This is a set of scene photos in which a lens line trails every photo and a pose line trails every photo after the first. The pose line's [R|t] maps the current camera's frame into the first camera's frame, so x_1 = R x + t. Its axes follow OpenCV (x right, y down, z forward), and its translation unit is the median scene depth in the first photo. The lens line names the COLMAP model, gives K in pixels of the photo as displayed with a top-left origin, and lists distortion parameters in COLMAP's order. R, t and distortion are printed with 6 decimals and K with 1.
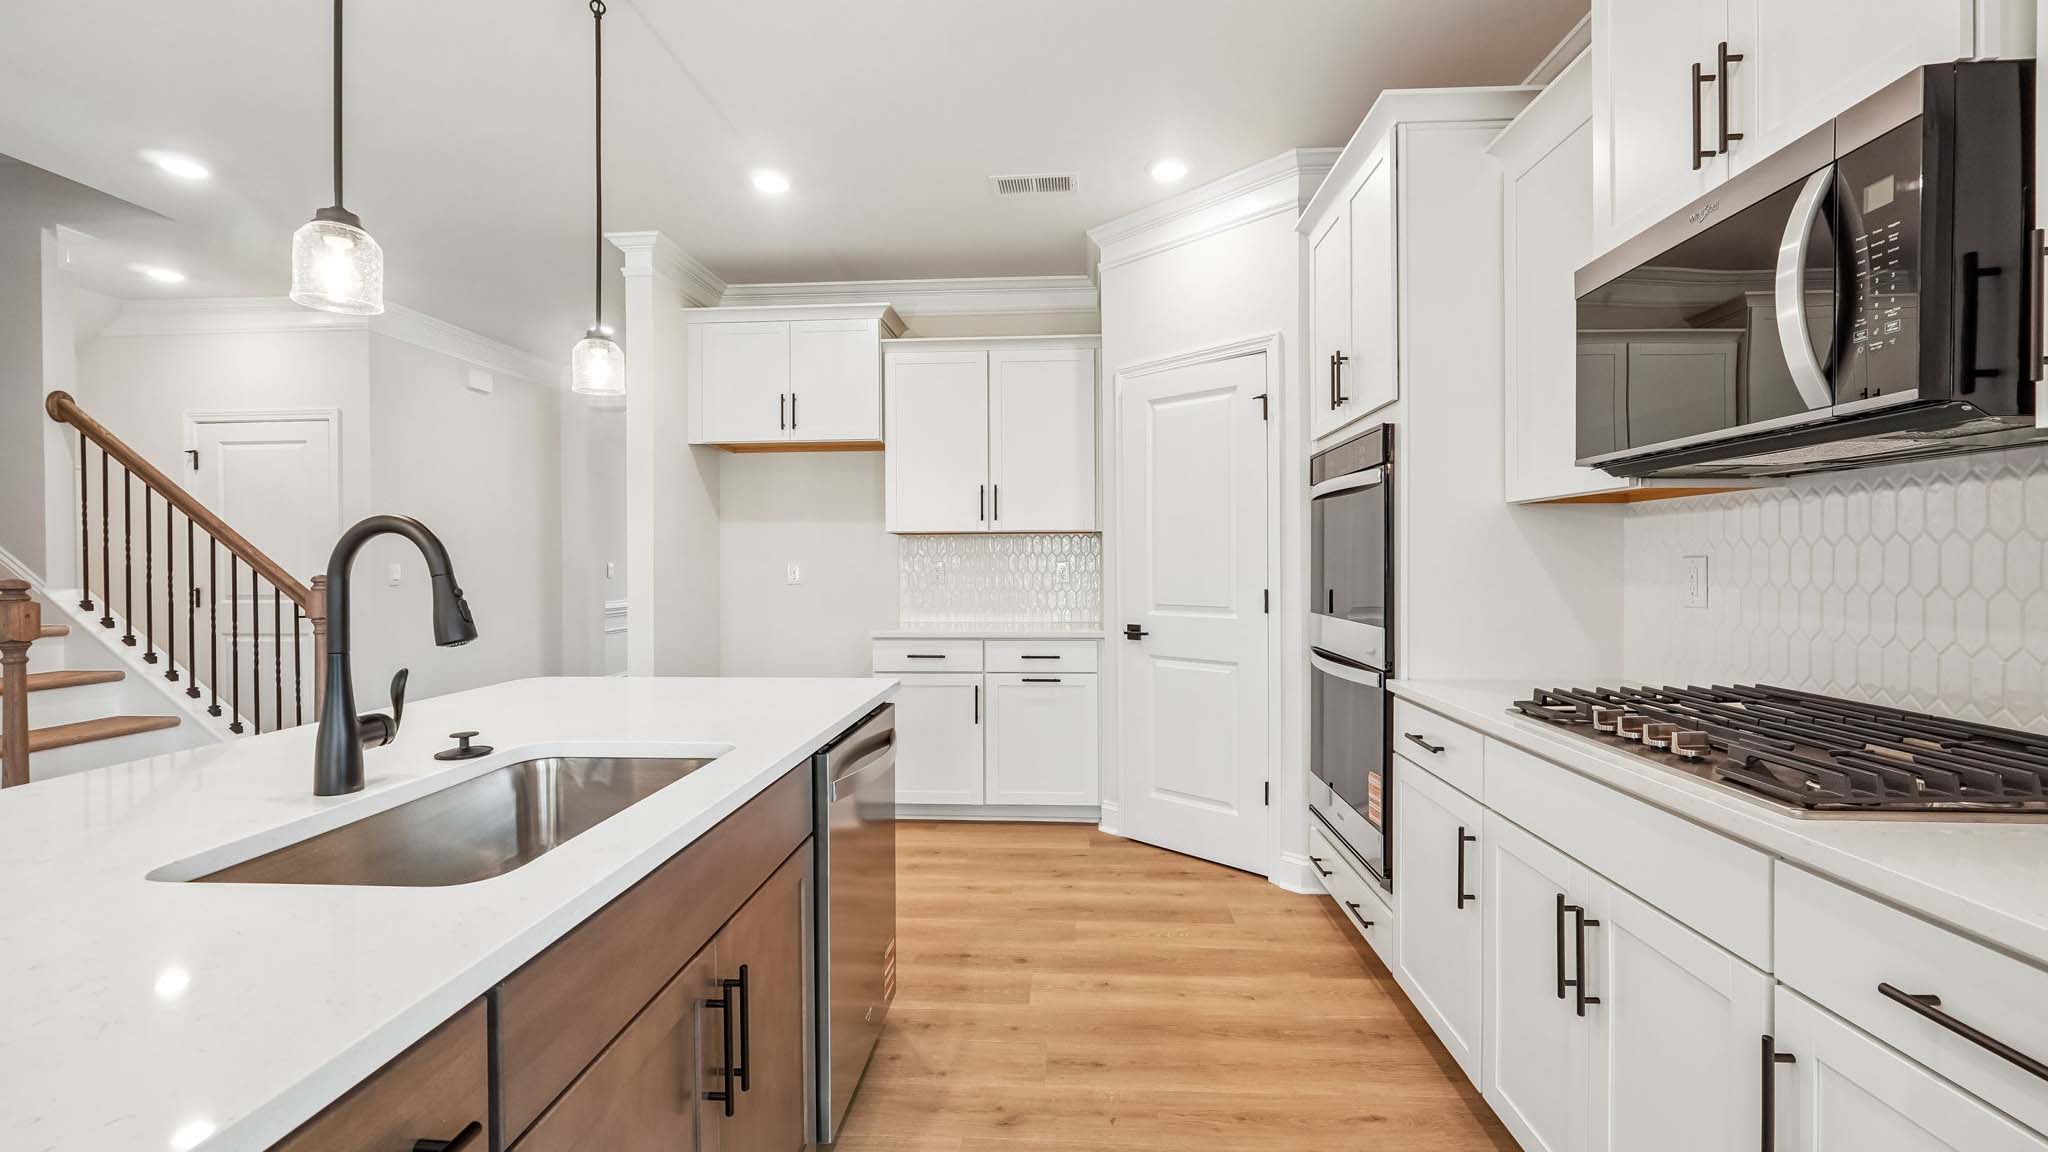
lens RADIAL K [[862.9, 0, 1025.8], [0, 862.9, 569.5], [0, 0, 1]] dist [-0.014812, 0.004520]
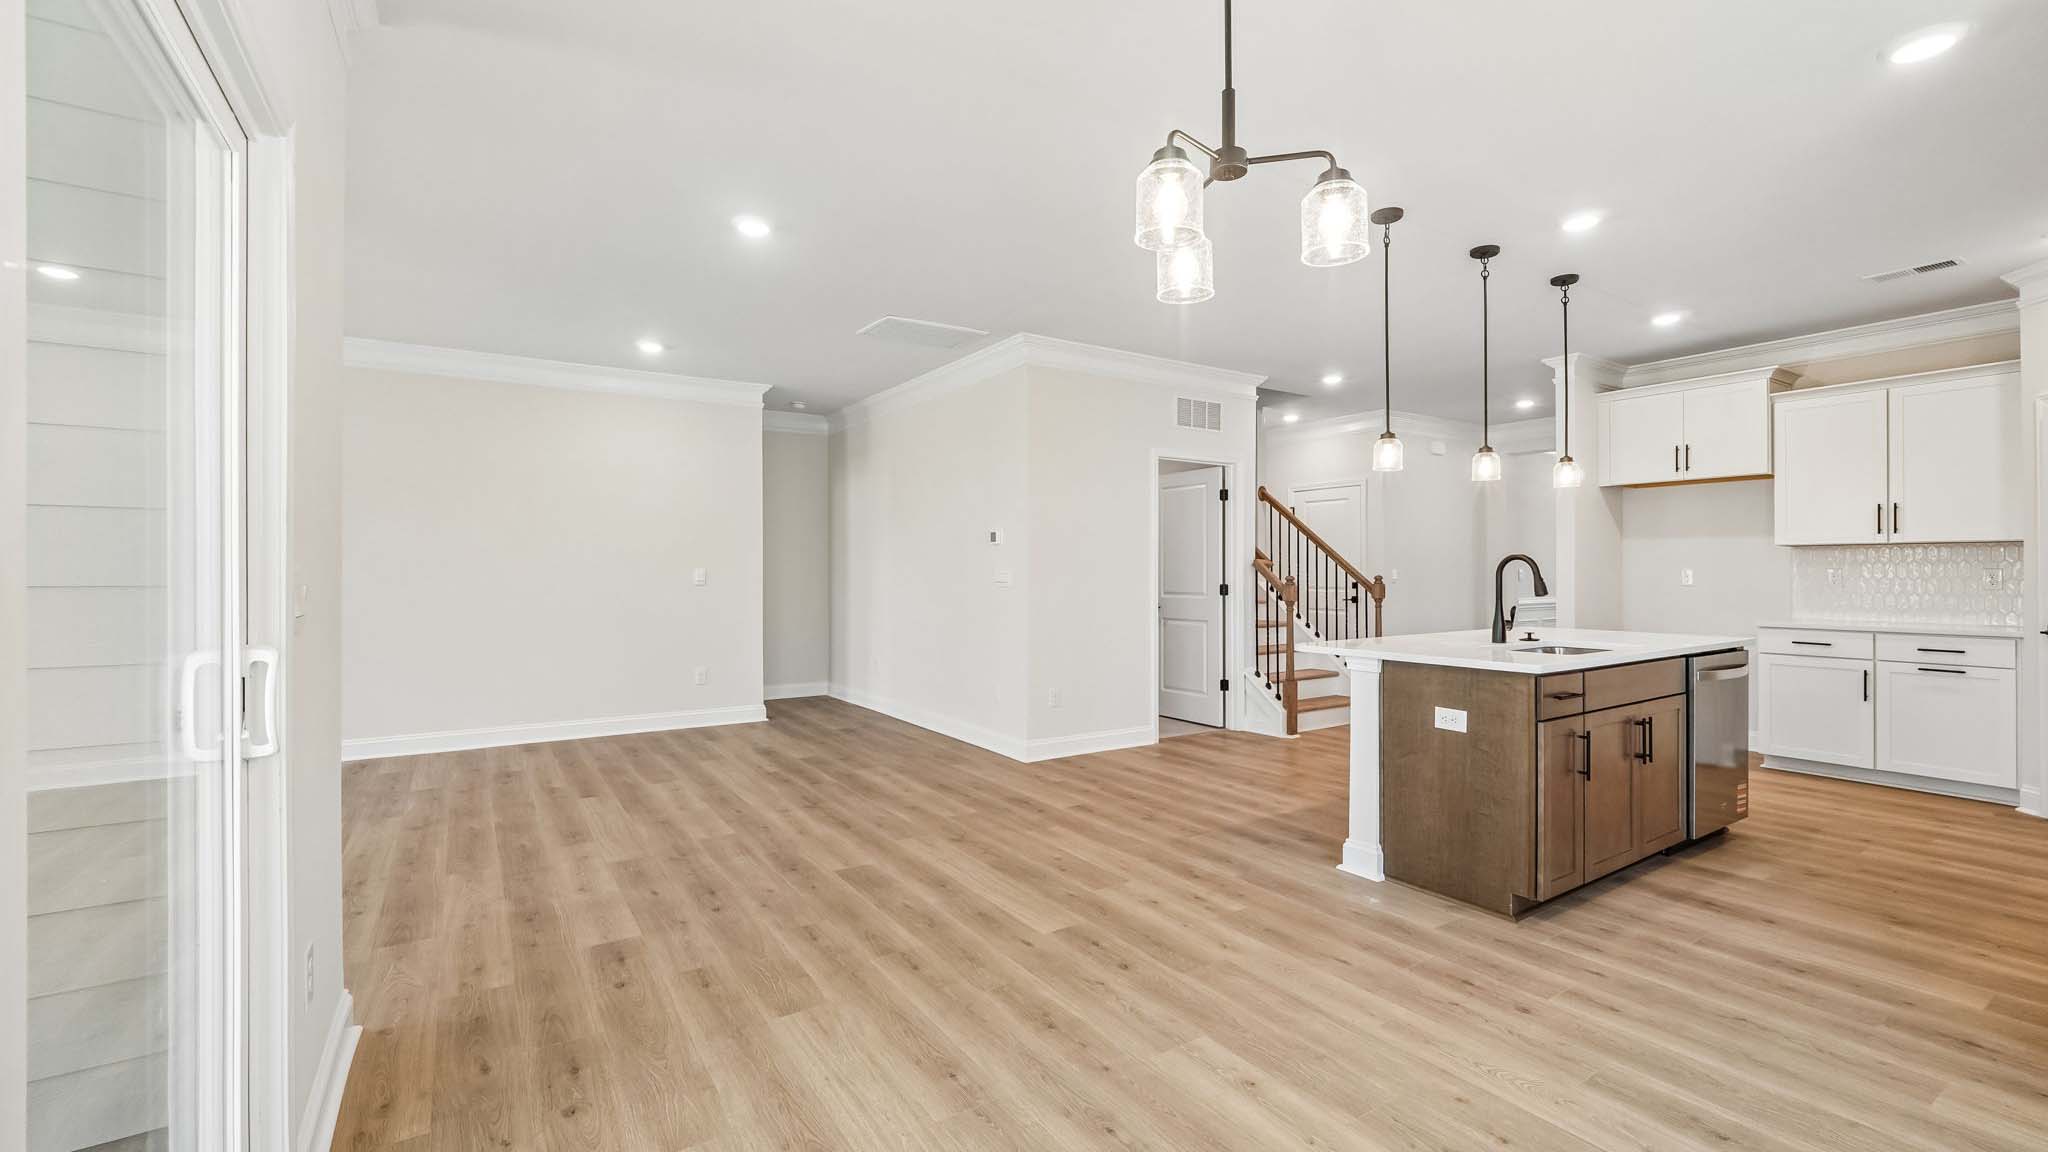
lens RADIAL K [[862.9, 0, 1025.8], [0, 862.9, 569.5], [0, 0, 1]] dist [-0.014812, 0.004520]
pose [[0.595751, 0.002611, -0.803165, 0.218240], [-0.007517, 0.999969, -0.002325, 0.003937], [0.803134, 0.007422, 0.595753, -0.718144]]
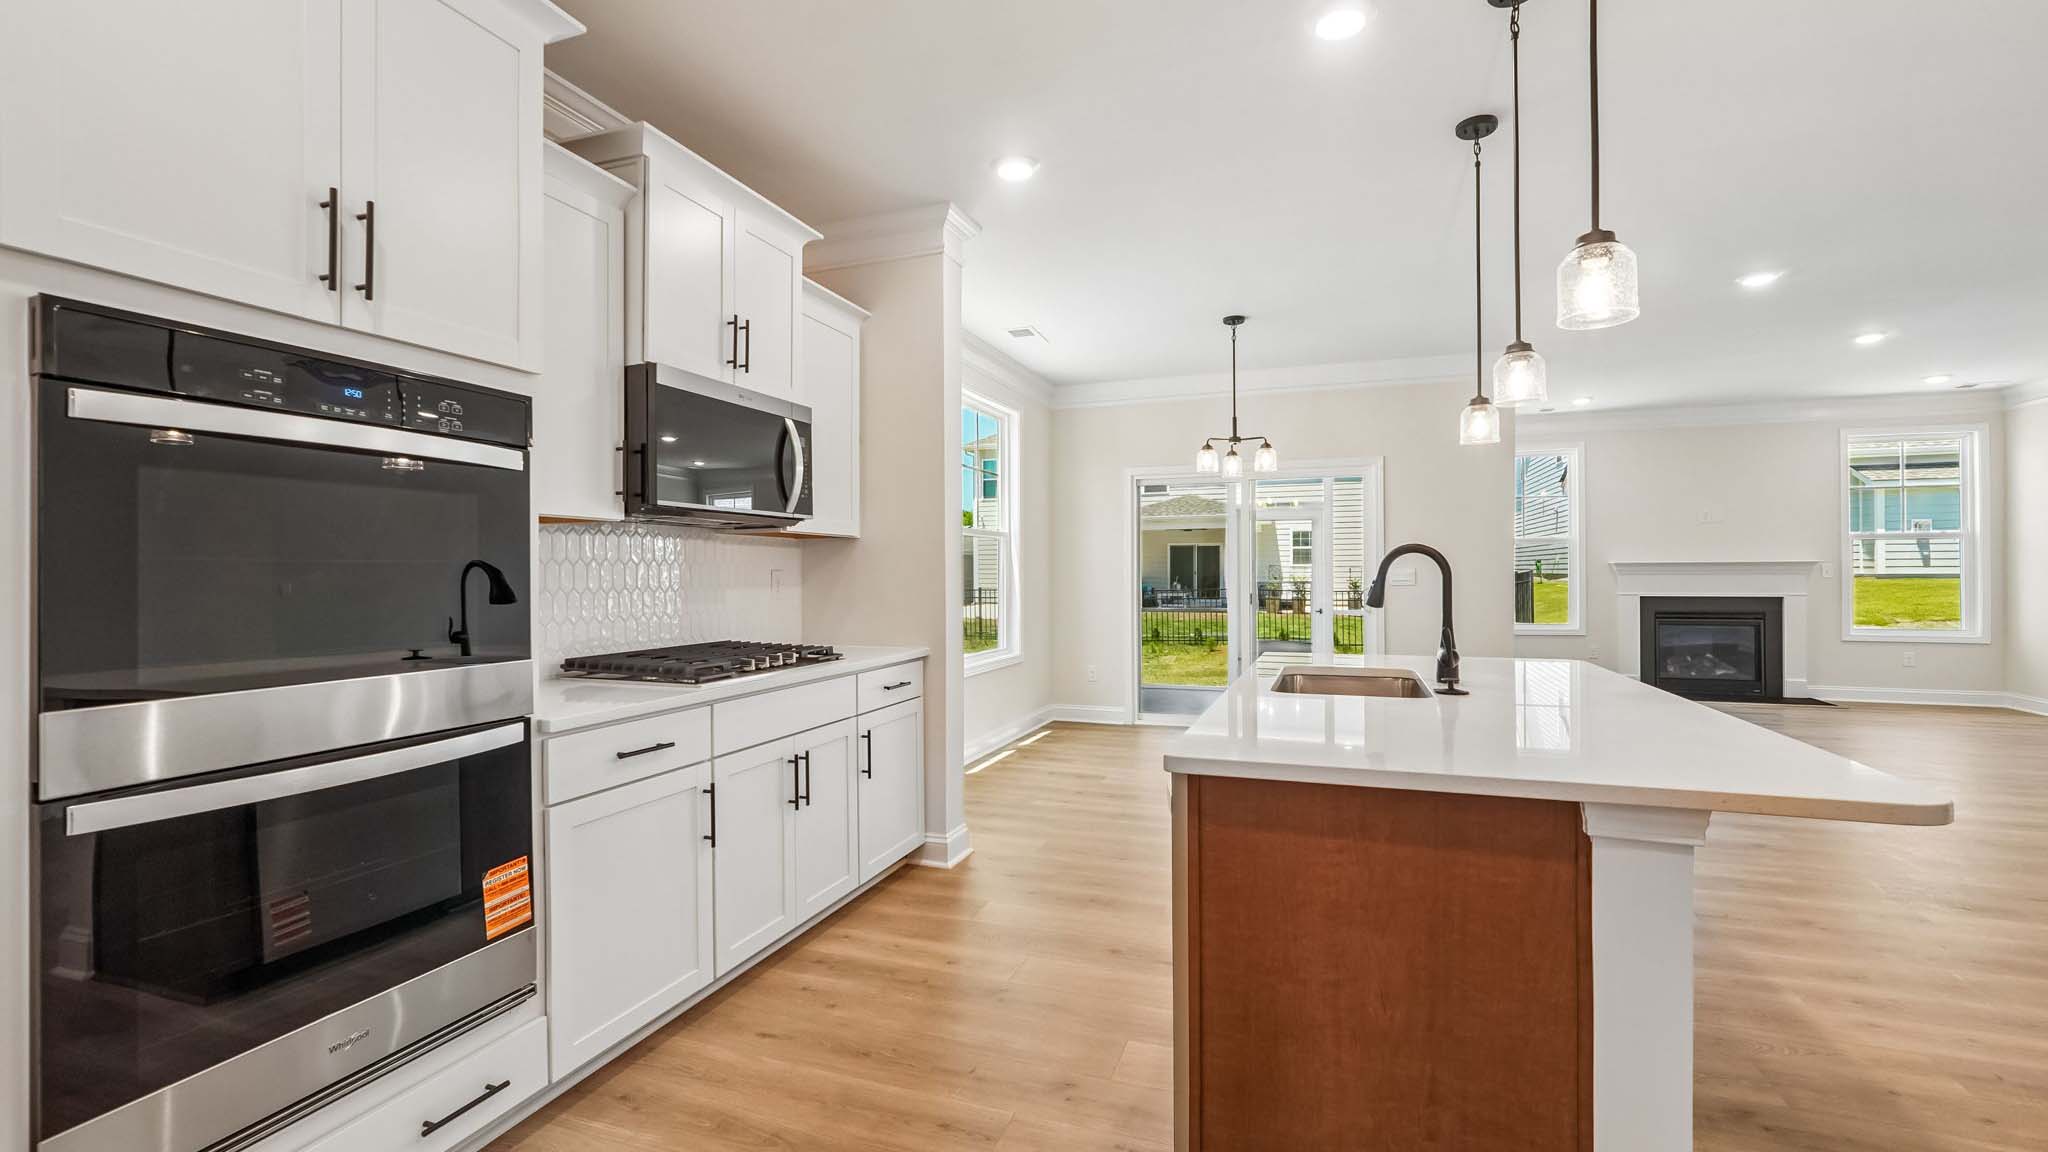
lens RADIAL K [[863.6, 0, 1024.0], [0, 863.6, 576.0], [0, 0, 1]] dist [-0.000143, -0.000296]
pose [[-0.956304, 0.009339, 0.292224, -0.150870], [0.013155, 0.999852, 0.011095, -0.006866], [-0.292077, 0.014454, -0.956286, 1.022020]]
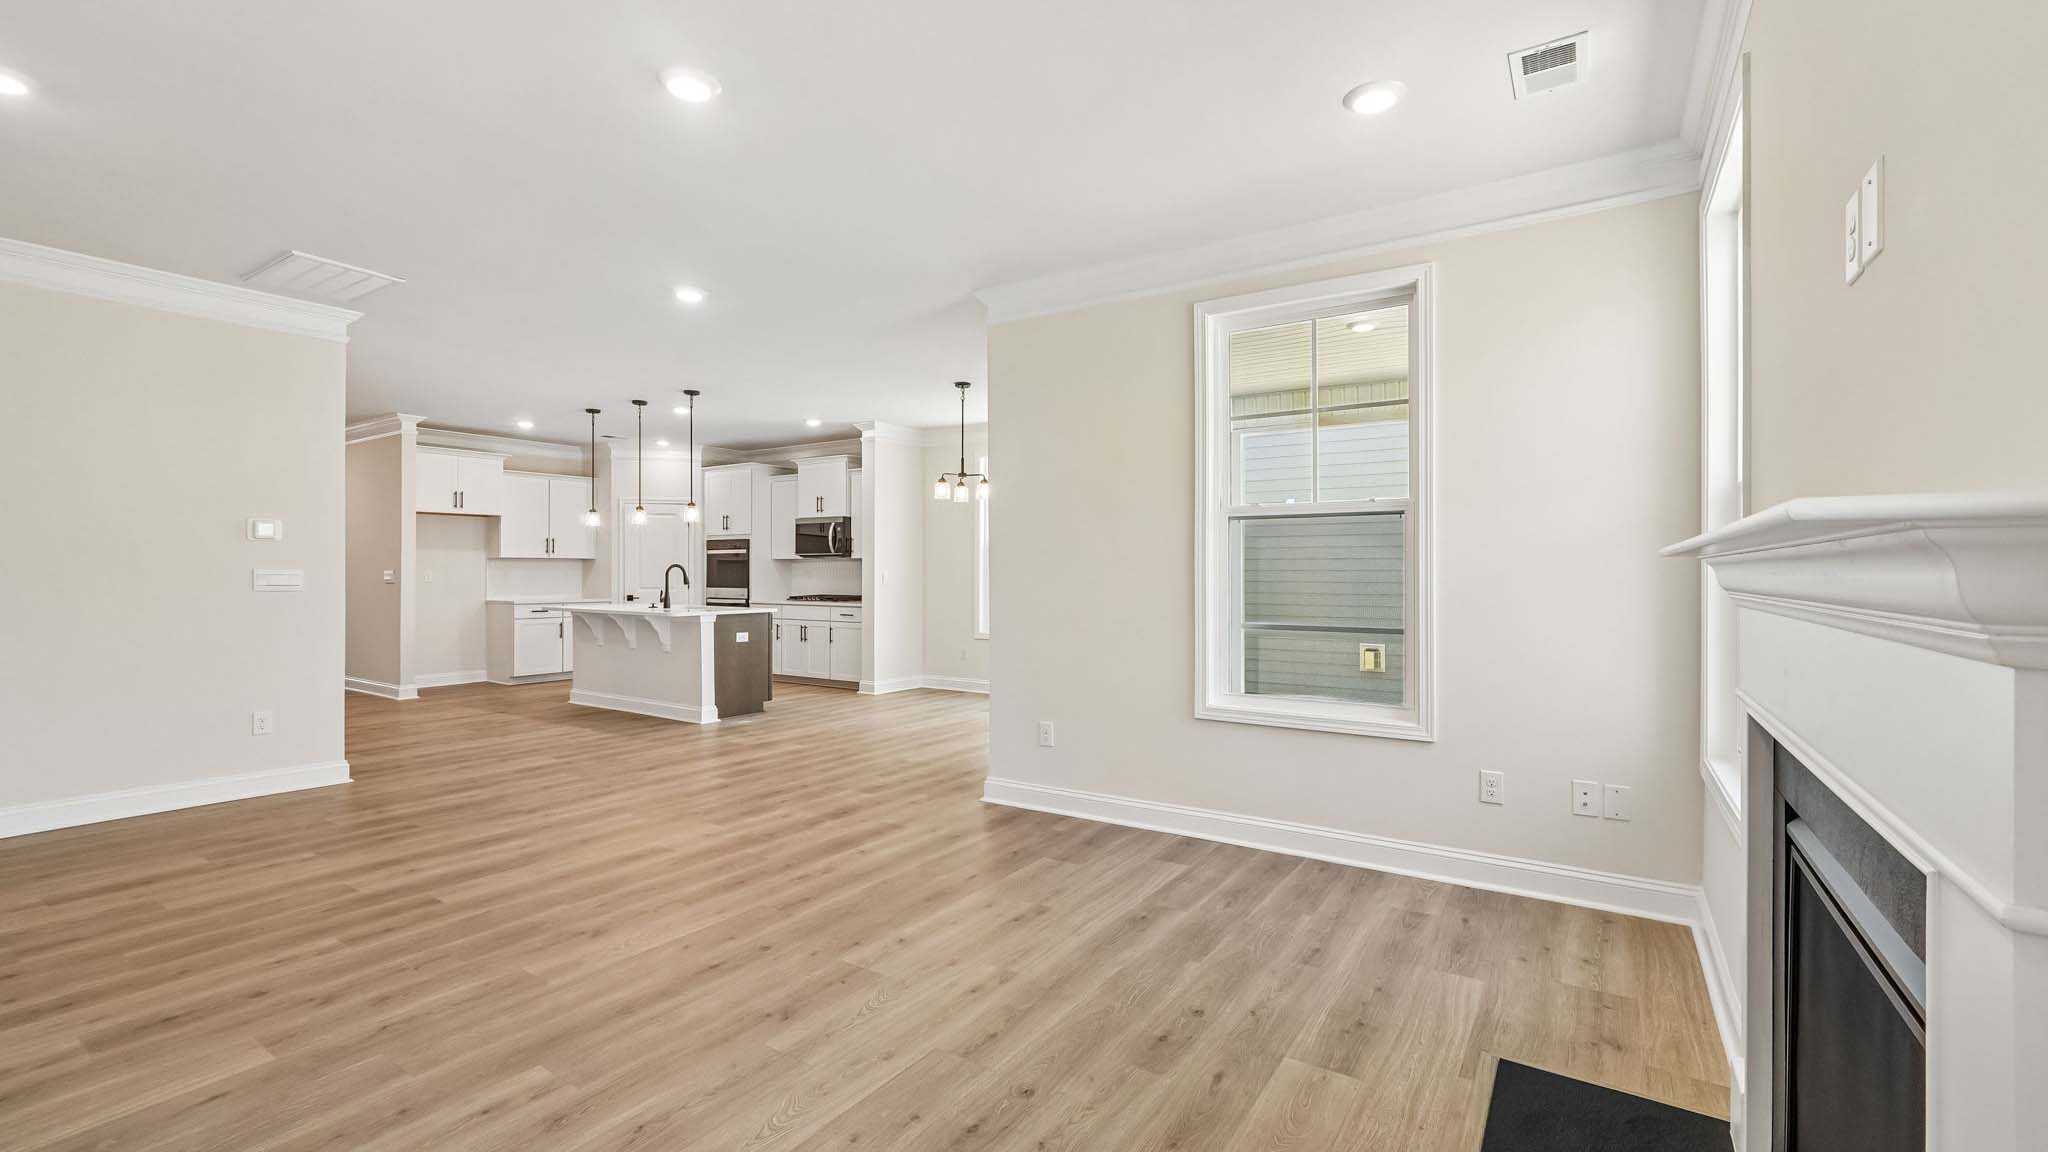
lens RADIAL K [[862.9, 0, 1025.8], [0, 862.9, 569.5], [0, 0, 1]] dist [-0.014812, 0.004520]
pose [[0.501147, 0.008003, 0.865325, -1.571980], [0.003246, 0.999933, -0.011127, 0.017011], [-0.865356, 0.008385, 0.501087, -1.405042]]
